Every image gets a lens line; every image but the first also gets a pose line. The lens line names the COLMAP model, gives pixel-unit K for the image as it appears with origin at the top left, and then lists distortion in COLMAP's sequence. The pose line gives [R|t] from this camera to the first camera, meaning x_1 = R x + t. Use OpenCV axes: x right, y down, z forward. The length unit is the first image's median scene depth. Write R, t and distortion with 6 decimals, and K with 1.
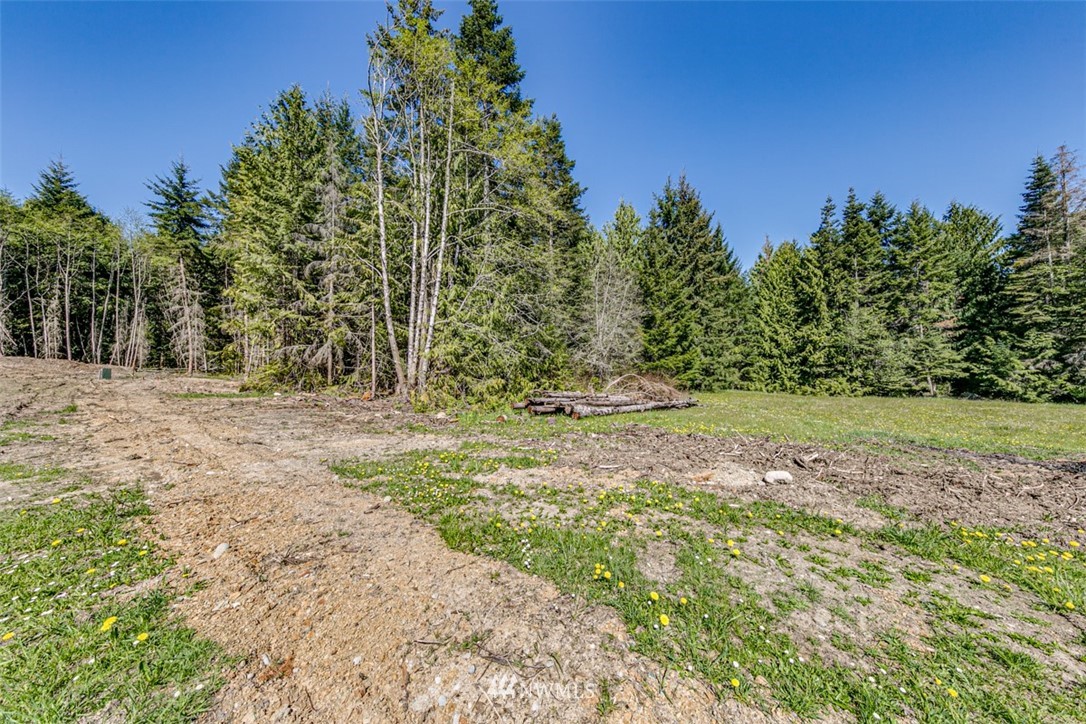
lens RADIAL K [[376.5, 0, 540.4], [0, 376.5, 358.1], [0, 0, 1]] dist [0.013025, -0.001088]
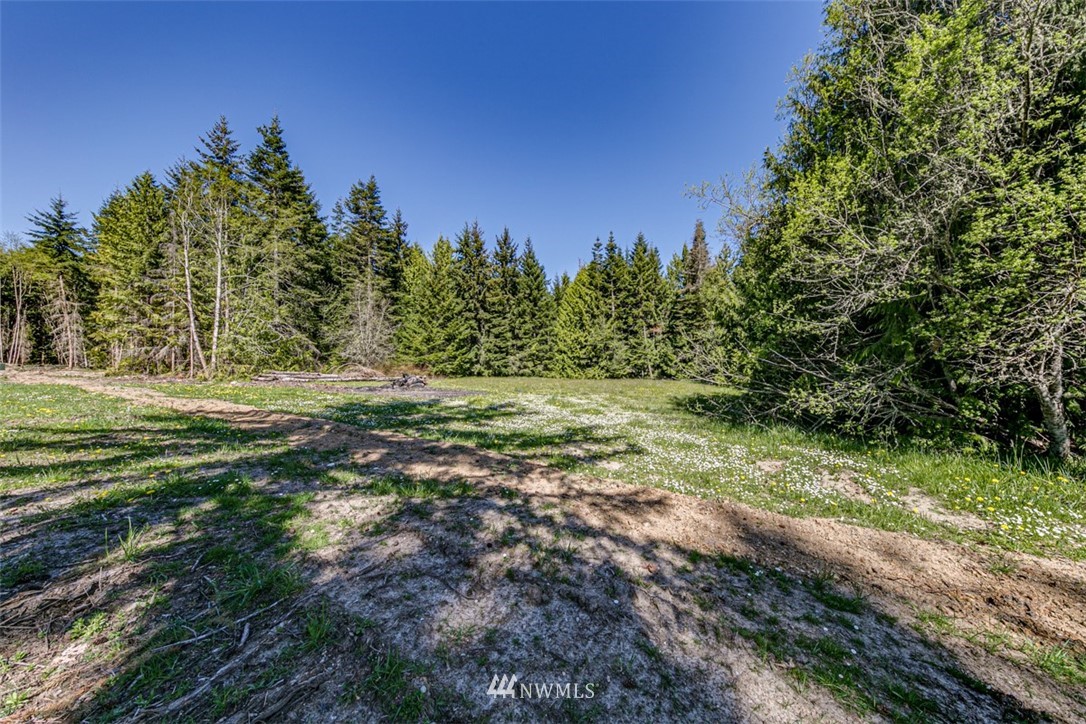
lens RADIAL K [[376.5, 0, 529.5], [0, 376.5, 358.2], [0, 0, 1]] dist [0.013025, -0.001088]
pose [[0.992459, -0.007323, 0.122361, 0.416872], [0.006246, 0.999938, 0.009182, 0.004354], [-0.122421, -0.008348, 0.992443, -0.426607]]
